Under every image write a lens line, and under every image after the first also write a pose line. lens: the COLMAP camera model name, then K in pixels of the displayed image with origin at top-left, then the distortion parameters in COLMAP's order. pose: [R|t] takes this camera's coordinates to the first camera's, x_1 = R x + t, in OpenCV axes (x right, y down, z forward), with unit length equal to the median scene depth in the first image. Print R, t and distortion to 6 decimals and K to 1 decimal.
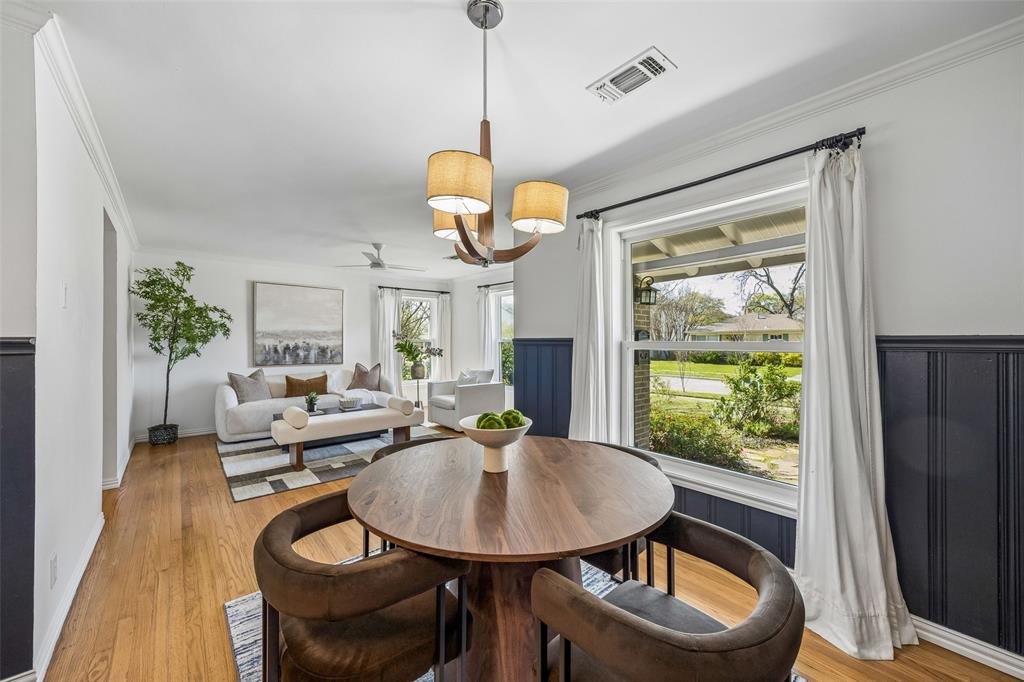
lens RADIAL K [[393.4, 0, 511.5], [0, 393.4, 340.1], [0, 0, 1]] dist [0.000157, -0.000052]
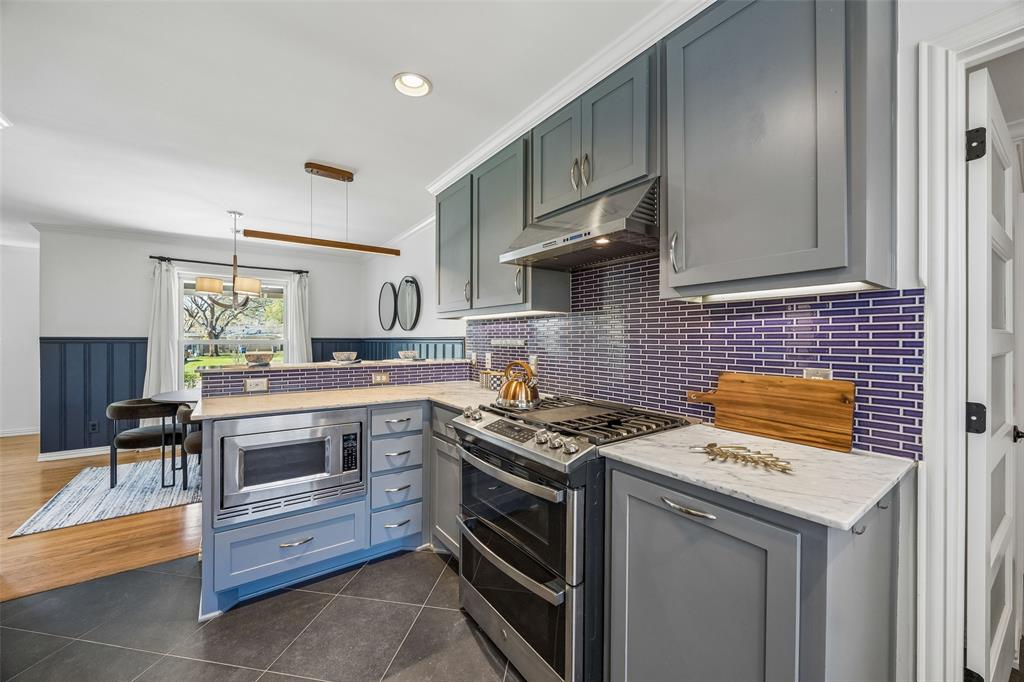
lens RADIAL K [[393.4, 0, 511.5], [0, 393.4, 340.1], [0, 0, 1]] dist [0.000157, -0.000052]
pose [[0.084410, -0.000513, 0.996431, -2.129028], [-0.003157, 0.999995, 0.000782, 0.000666], [-0.996426, -0.003212, 0.084408, -0.898468]]
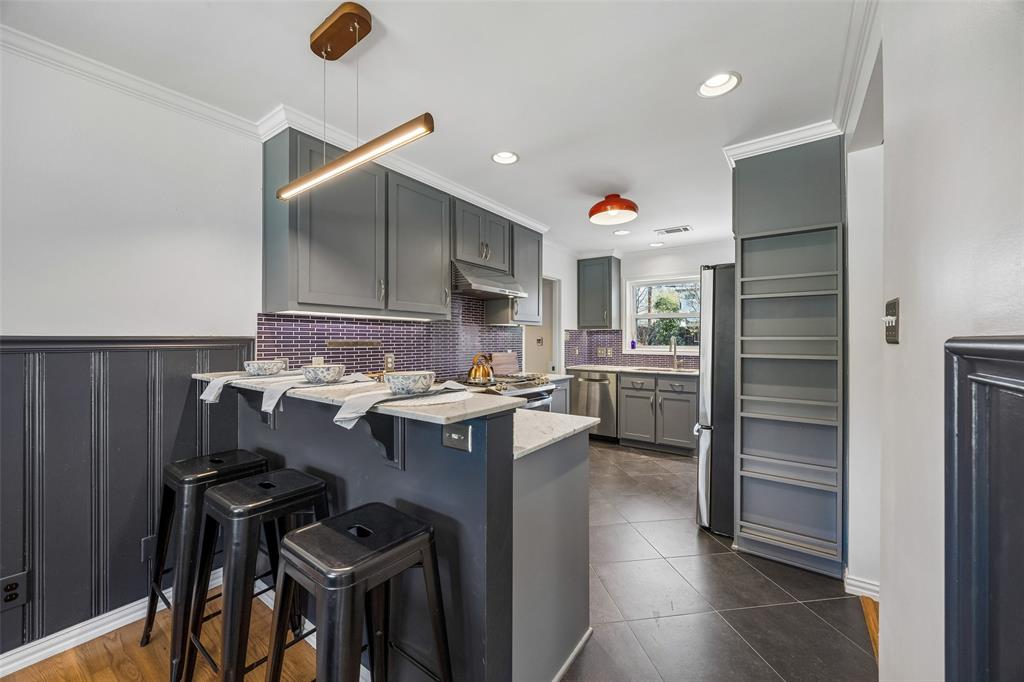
lens RADIAL K [[393.4, 0, 511.5], [0, 393.4, 340.1], [0, 0, 1]] dist [0.000157, -0.000052]
pose [[-0.971111, 0.000218, -0.238627, -0.712881], [0.000084, 1.000000, 0.000570, -0.003463], [0.238627, 0.000533, -0.971111, 0.968468]]
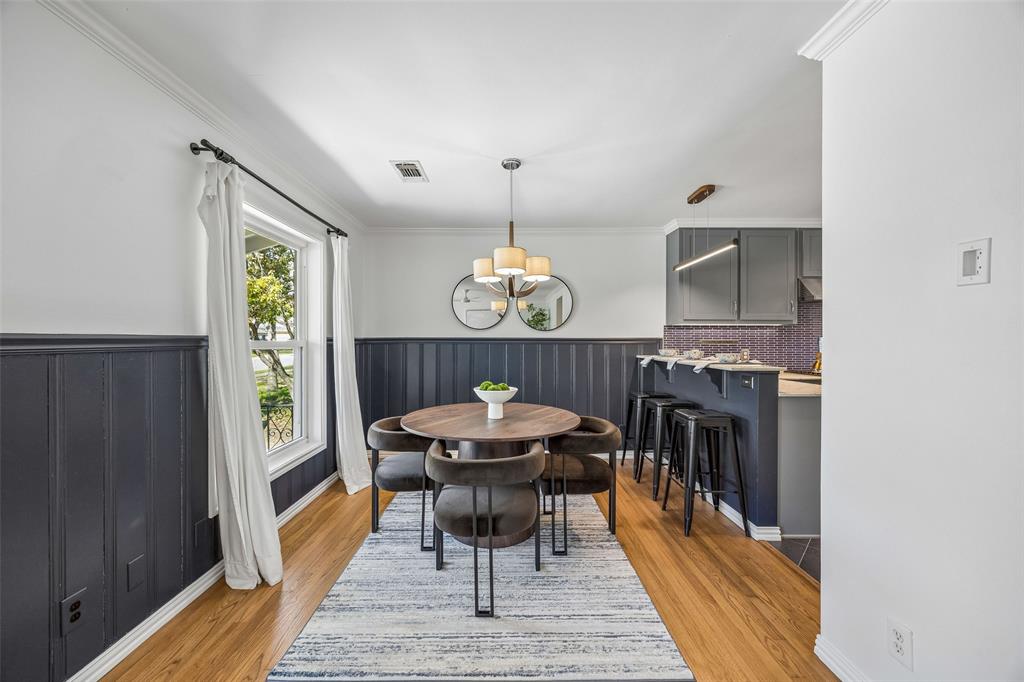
lens RADIAL K [[390.2, 0, 512.5], [0, 390.2, 339.7], [0, 0, 1]] dist [0.005868, 0.000104]
pose [[-0.771806, 0.001062, 0.635857, -1.049169], [-0.000049, 0.999999, -0.001730, 0.002259], [-0.635858, -0.001366, -0.771805, 2.048367]]
